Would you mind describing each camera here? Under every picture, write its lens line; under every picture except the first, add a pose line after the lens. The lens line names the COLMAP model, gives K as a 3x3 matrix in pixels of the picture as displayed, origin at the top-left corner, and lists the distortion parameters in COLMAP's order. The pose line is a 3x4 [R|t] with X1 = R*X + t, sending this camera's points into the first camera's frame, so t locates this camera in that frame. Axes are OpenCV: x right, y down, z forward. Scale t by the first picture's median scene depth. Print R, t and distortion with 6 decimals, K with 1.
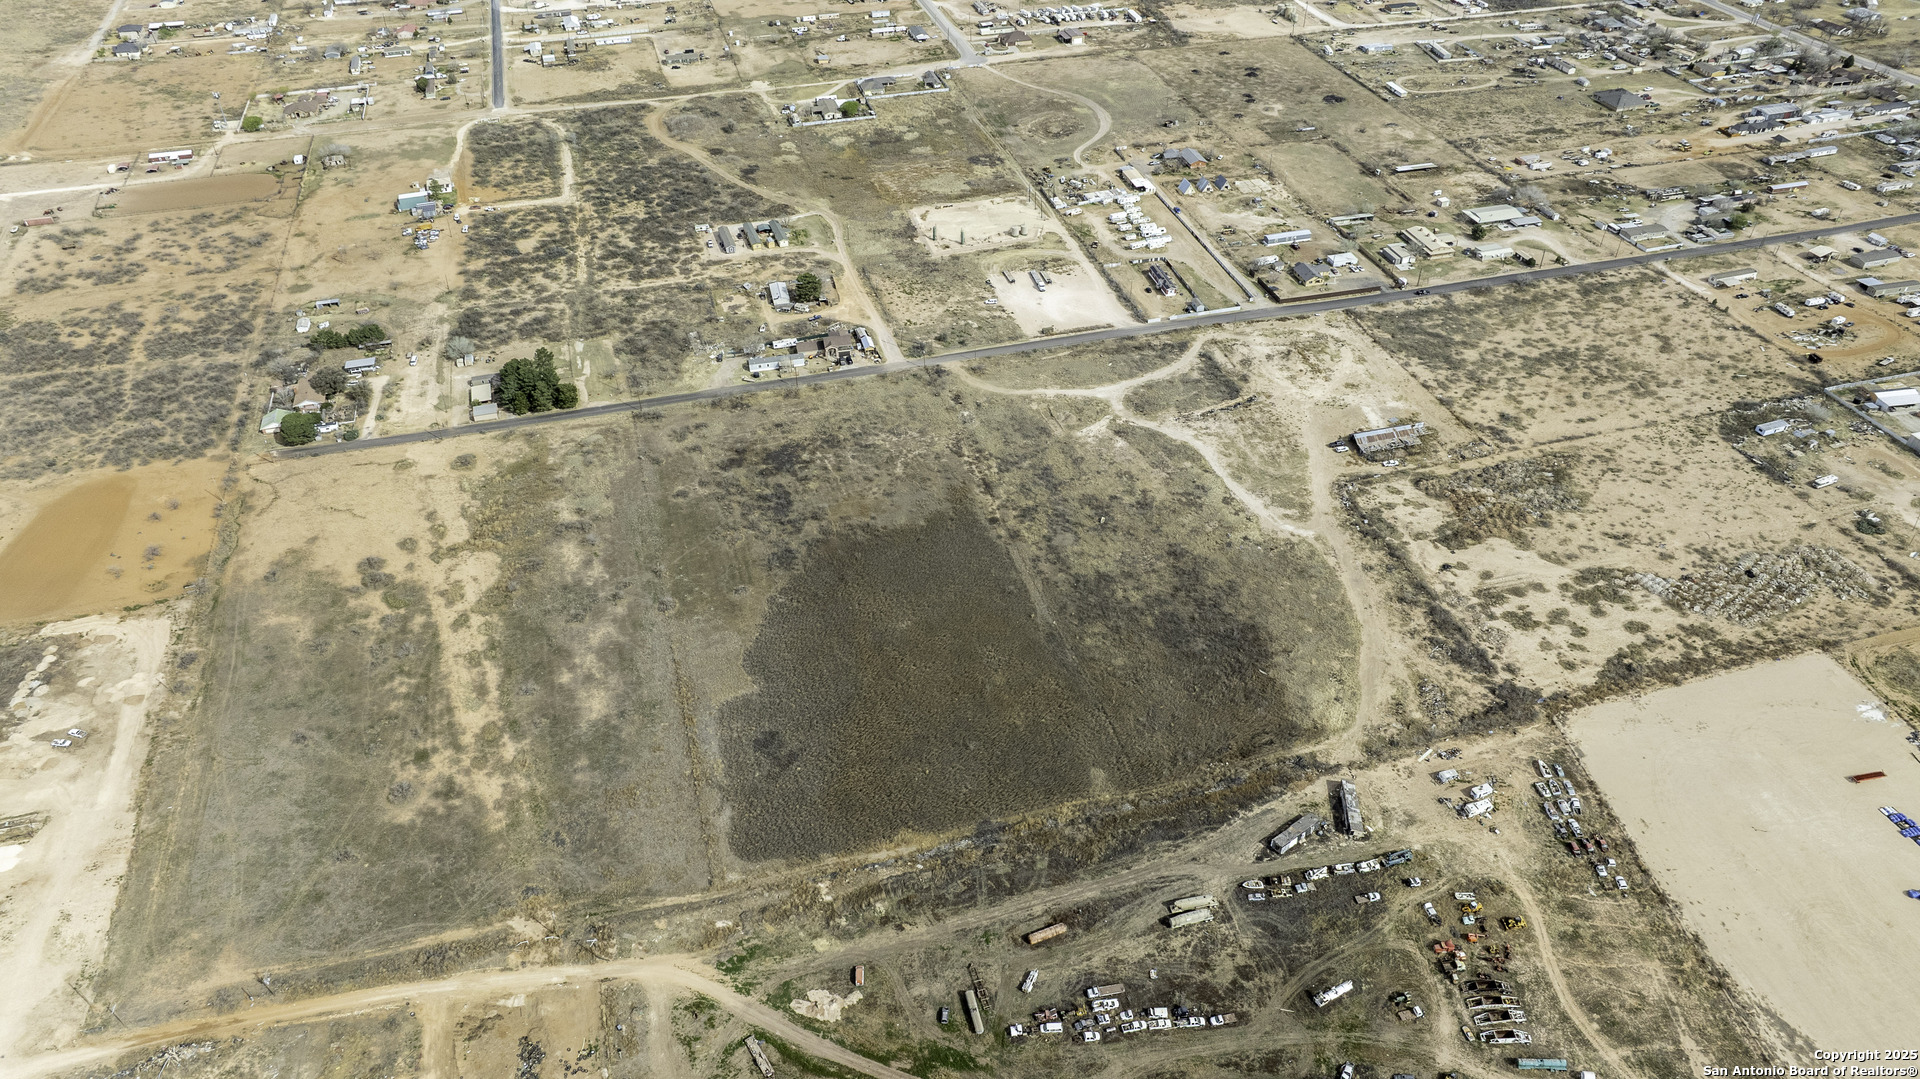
lens RADIAL K [[1354.4, 0, 958.4], [0, 1354.4, 548.4], [0, 0, 1]] dist [-0.019038, 0.000119]
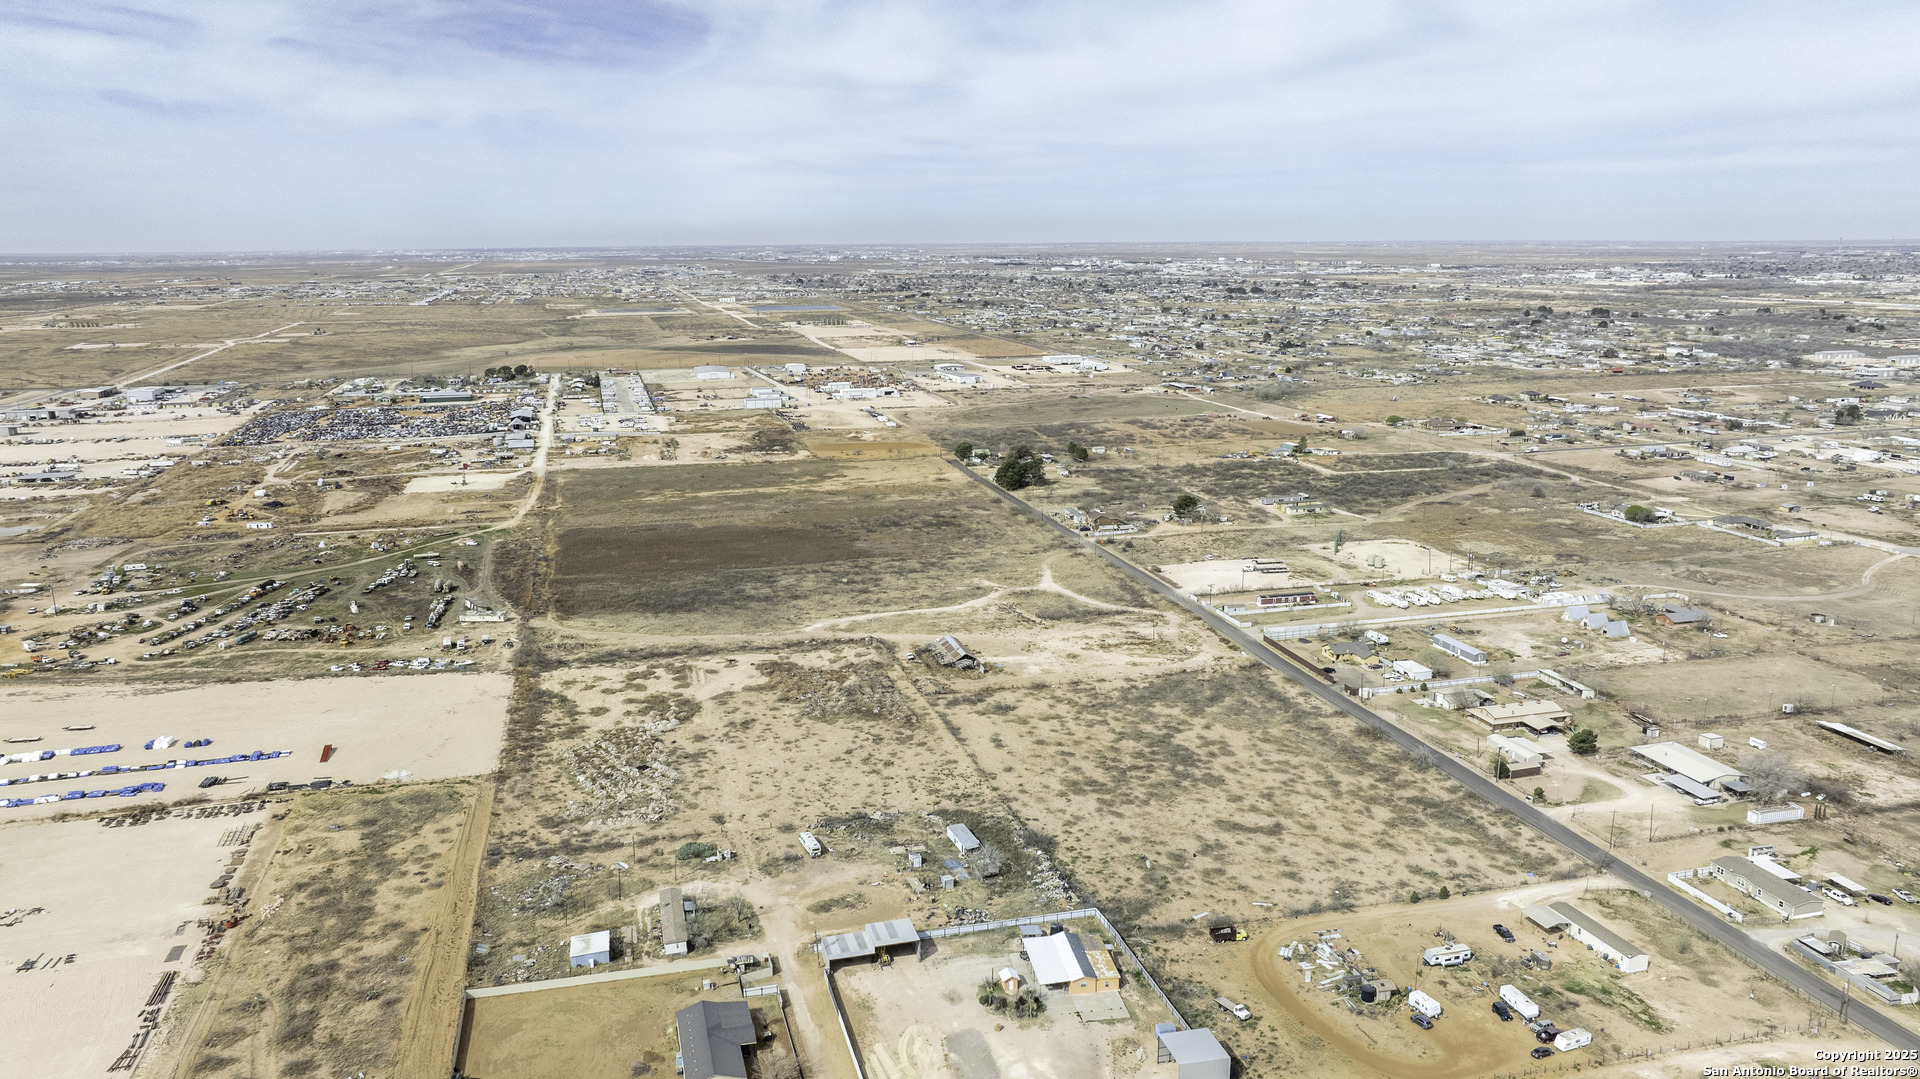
lens RADIAL K [[1354.4, 0, 958.4], [0, 1354.4, 548.4], [0, 0, 1]] dist [-0.019038, 0.000119]
pose [[-0.007365, 0.229407, -0.973303, 1.176547], [-0.616009, 0.765676, 0.185131, -0.303740], [0.787705, 0.600927, 0.135677, 0.839307]]
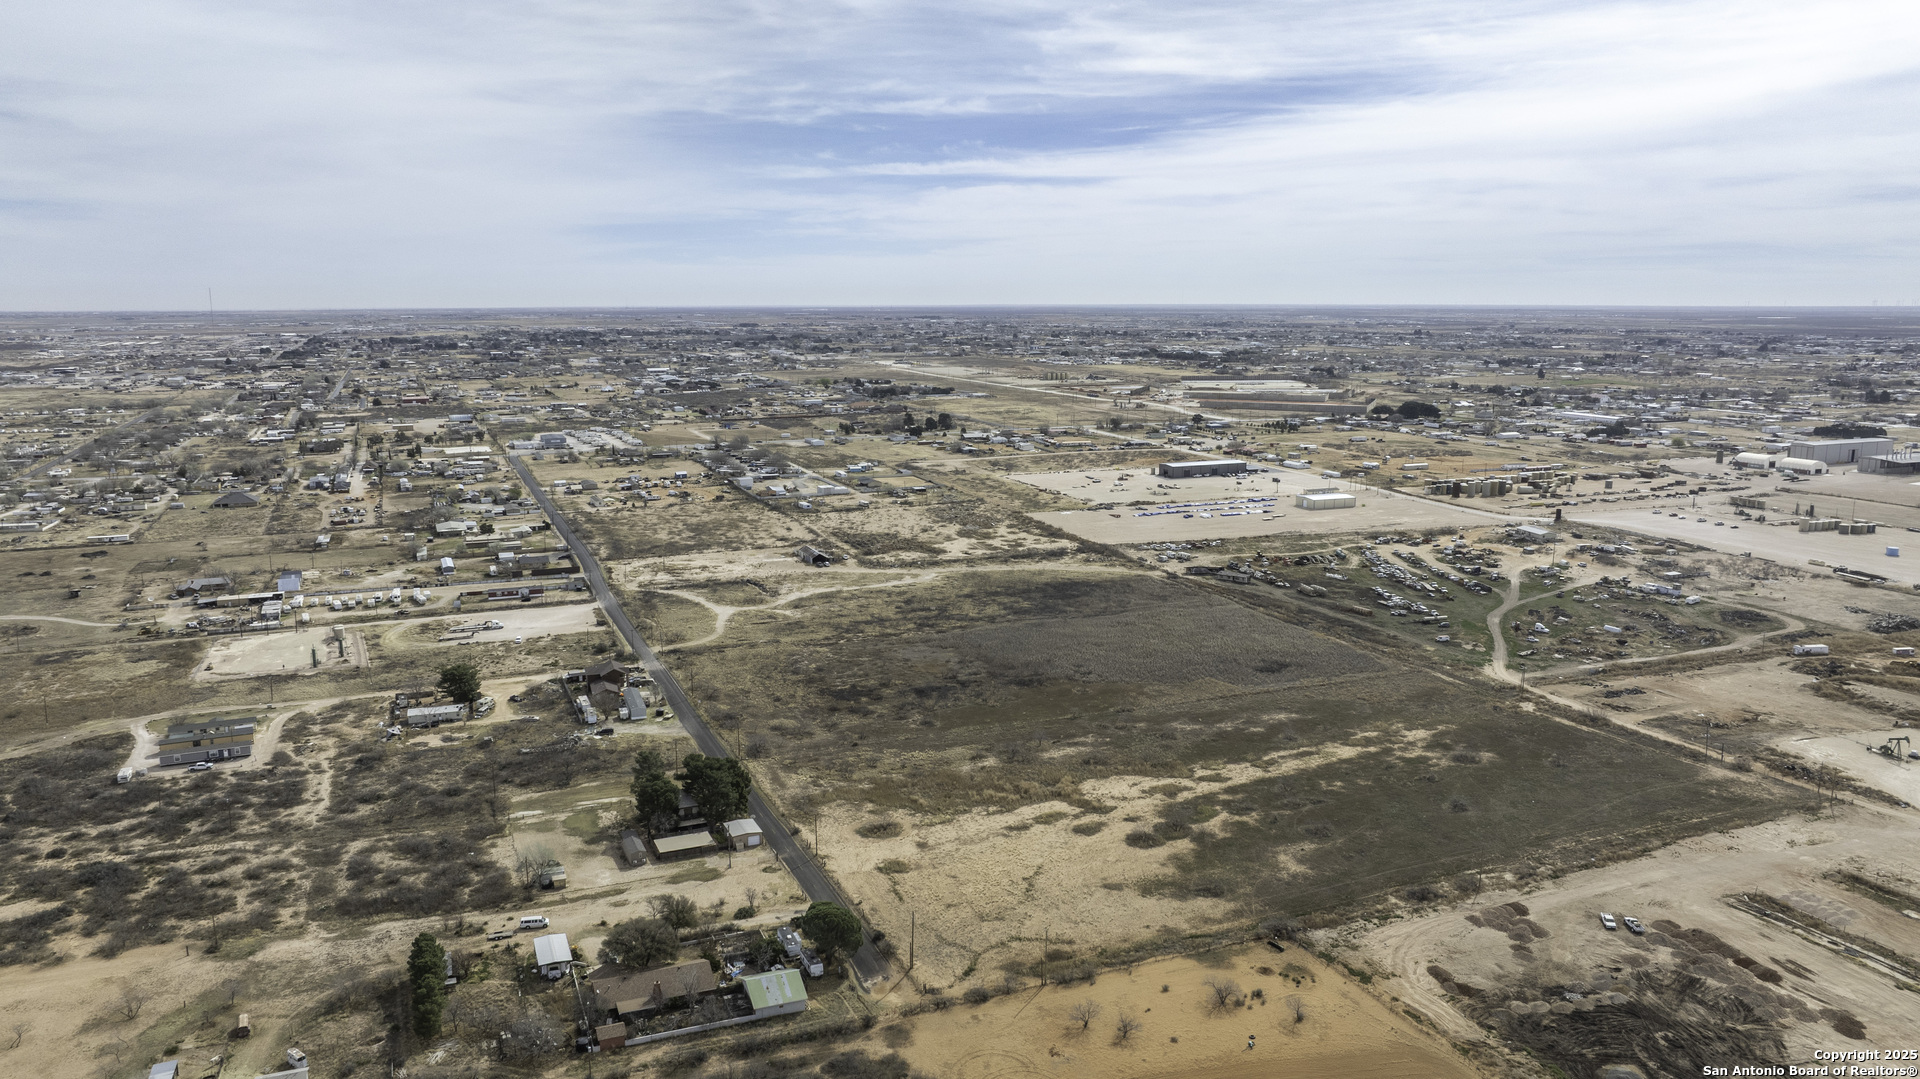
lens RADIAL K [[1354.4, 0, 958.4], [0, 1354.4, 548.4], [0, 0, 1]] dist [-0.019038, 0.000119]
pose [[-0.116480, -0.177285, 0.977242, -0.964166], [0.619154, 0.756386, 0.211017, -0.274598], [-0.776583, 0.629643, 0.021663, 0.862553]]
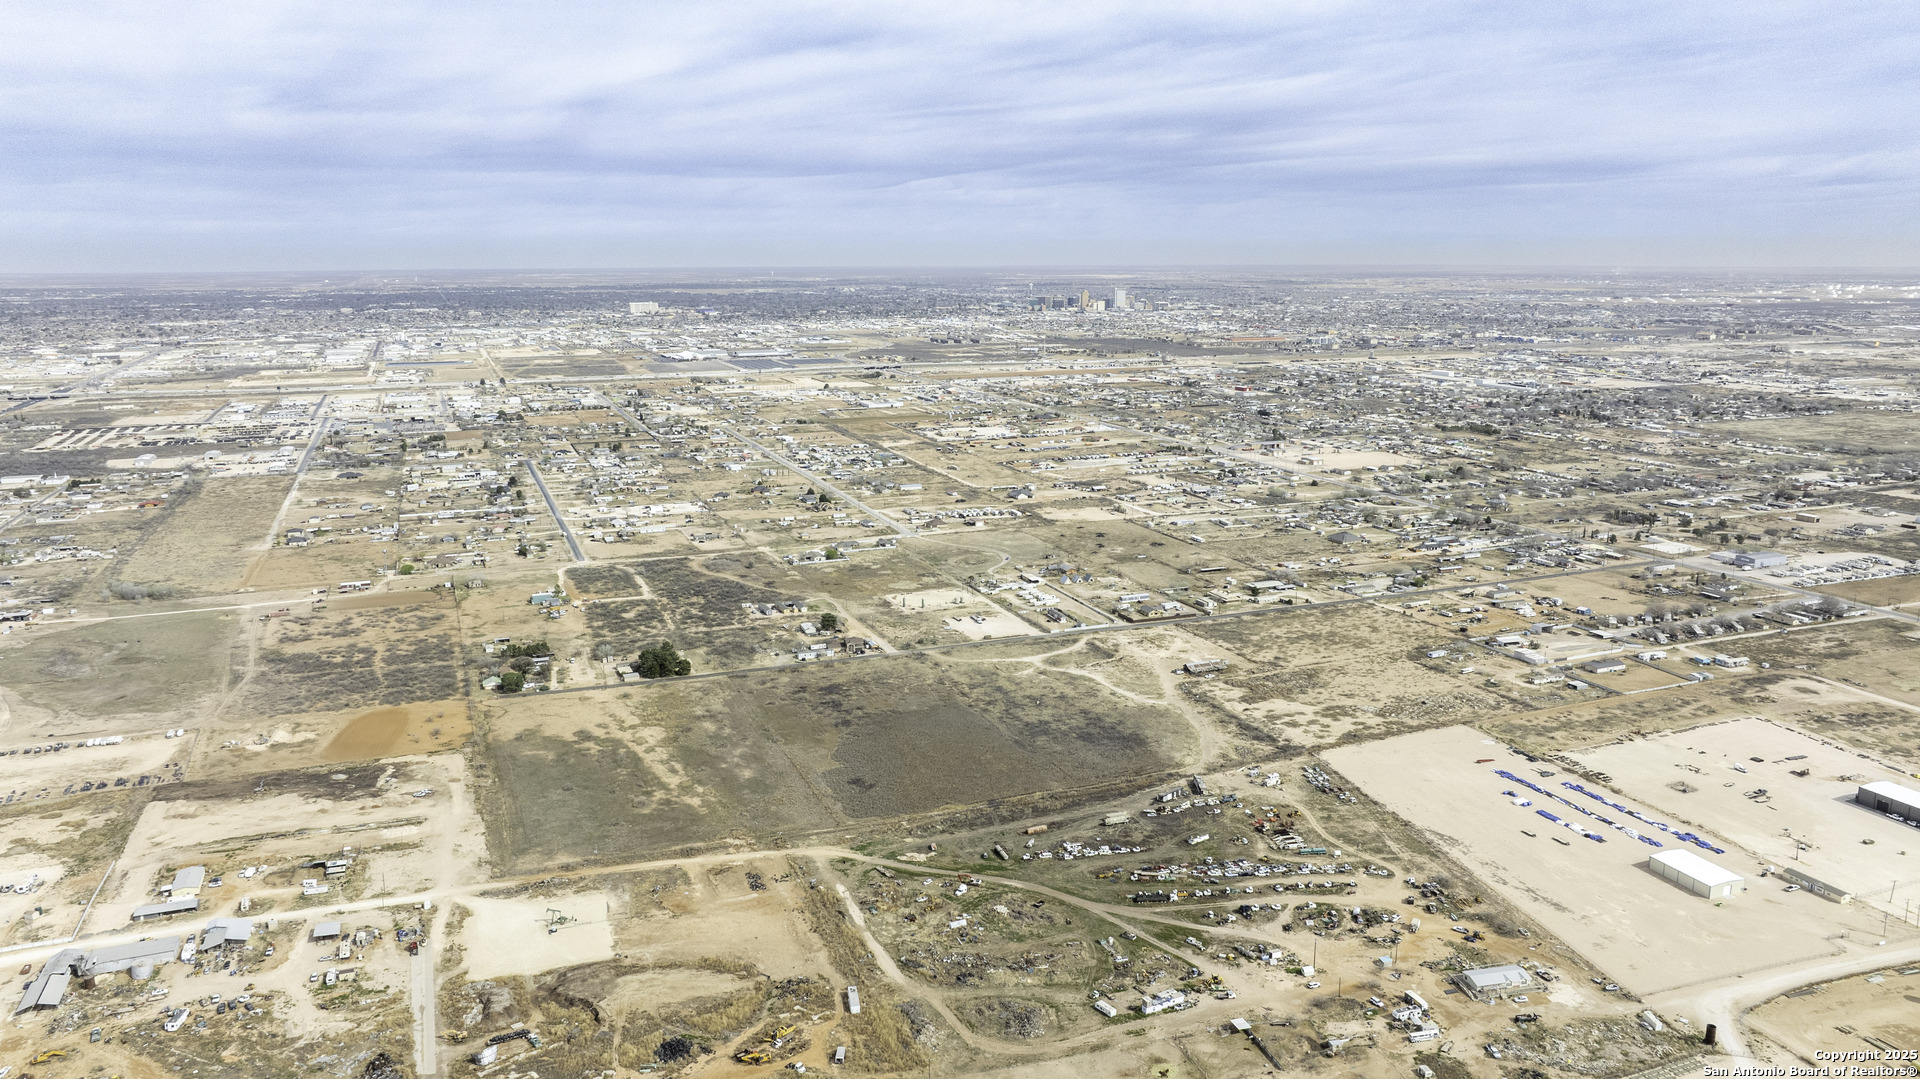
lens RADIAL K [[1354.4, 0, 958.4], [0, 1354.4, 548.4], [0, 0, 1]] dist [-0.019038, 0.000119]
pose [[0.994848, -0.021754, 0.099020, -0.134230], [0.063201, 0.896765, -0.437971, 0.480680], [-0.079270, 0.441972, 0.893519, -0.481808]]
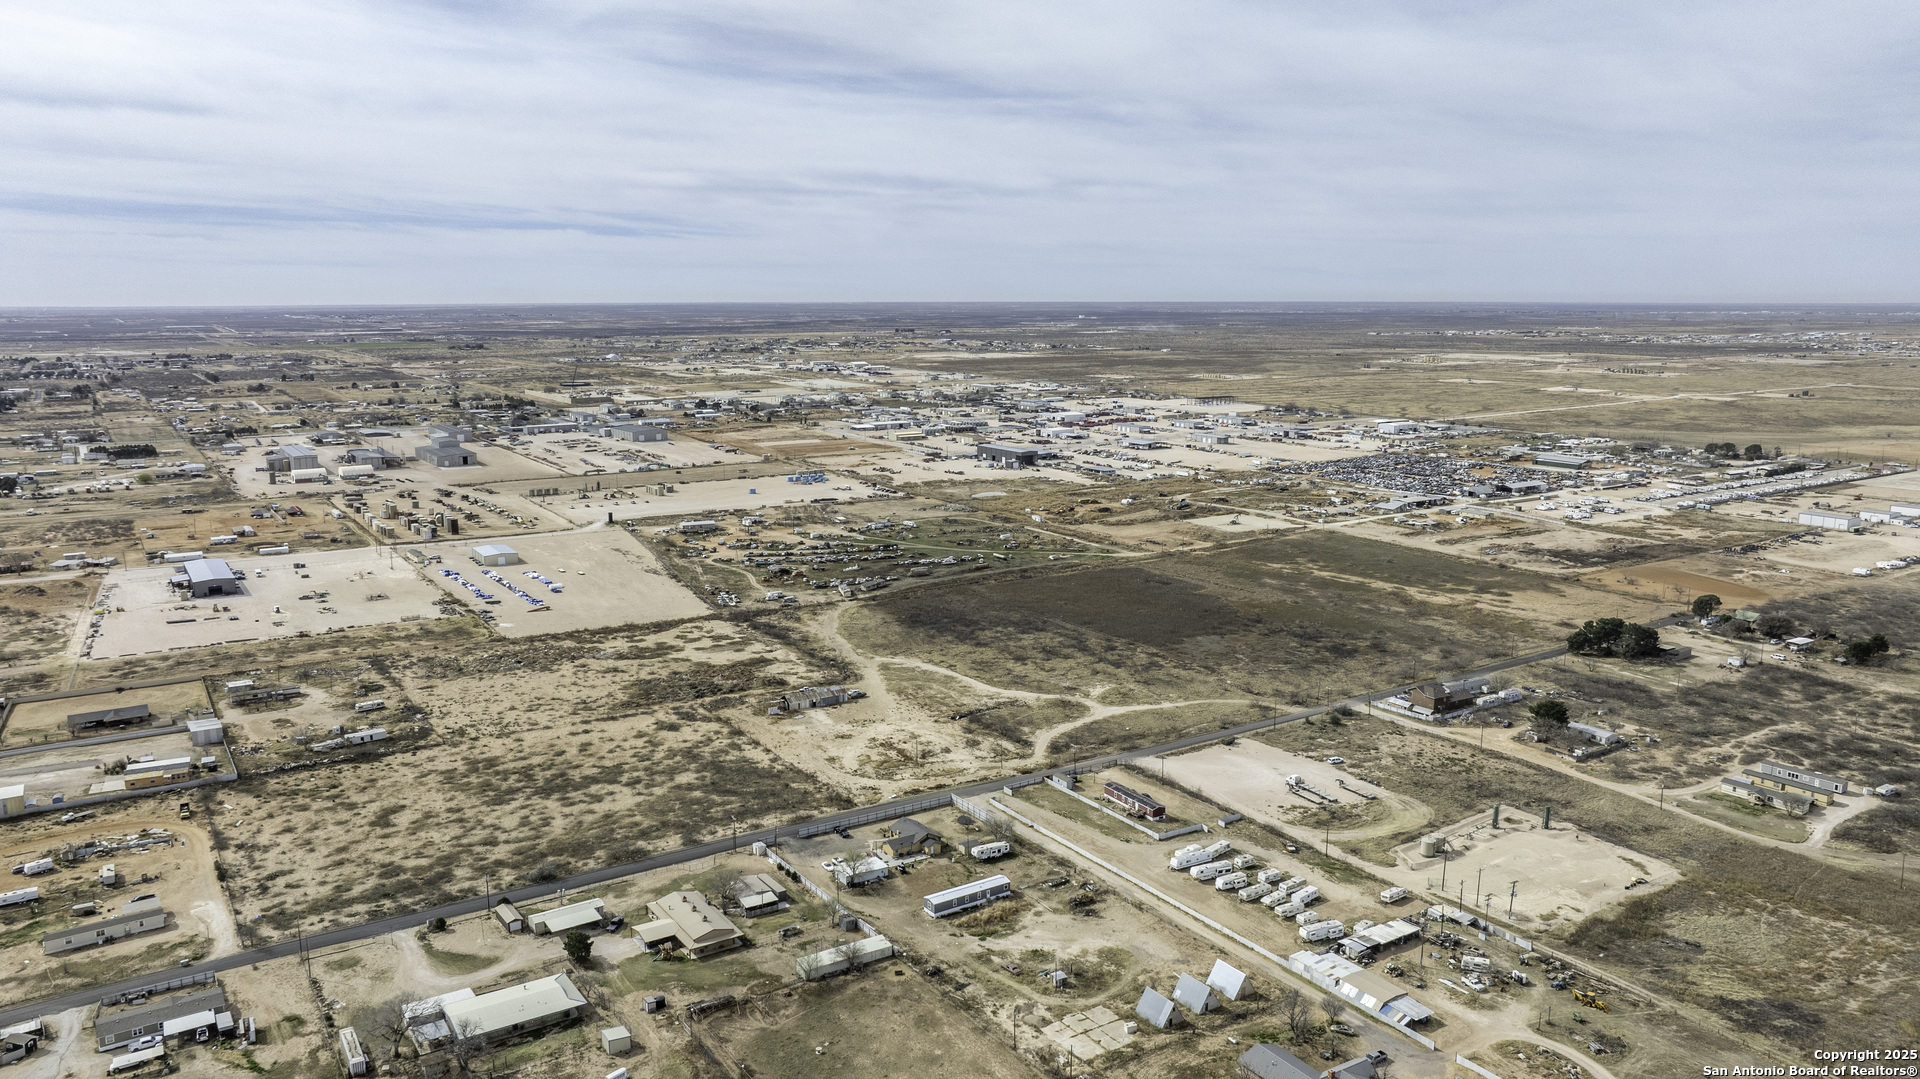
lens RADIAL K [[1354.4, 0, 958.4], [0, 1354.4, 548.4], [0, 0, 1]] dist [-0.019038, 0.000119]
pose [[-0.953545, 0.061309, -0.294946, 0.493447], [-0.182887, 0.660187, 0.728495, -0.872629], [0.239383, 0.748595, -0.618306, 1.542230]]
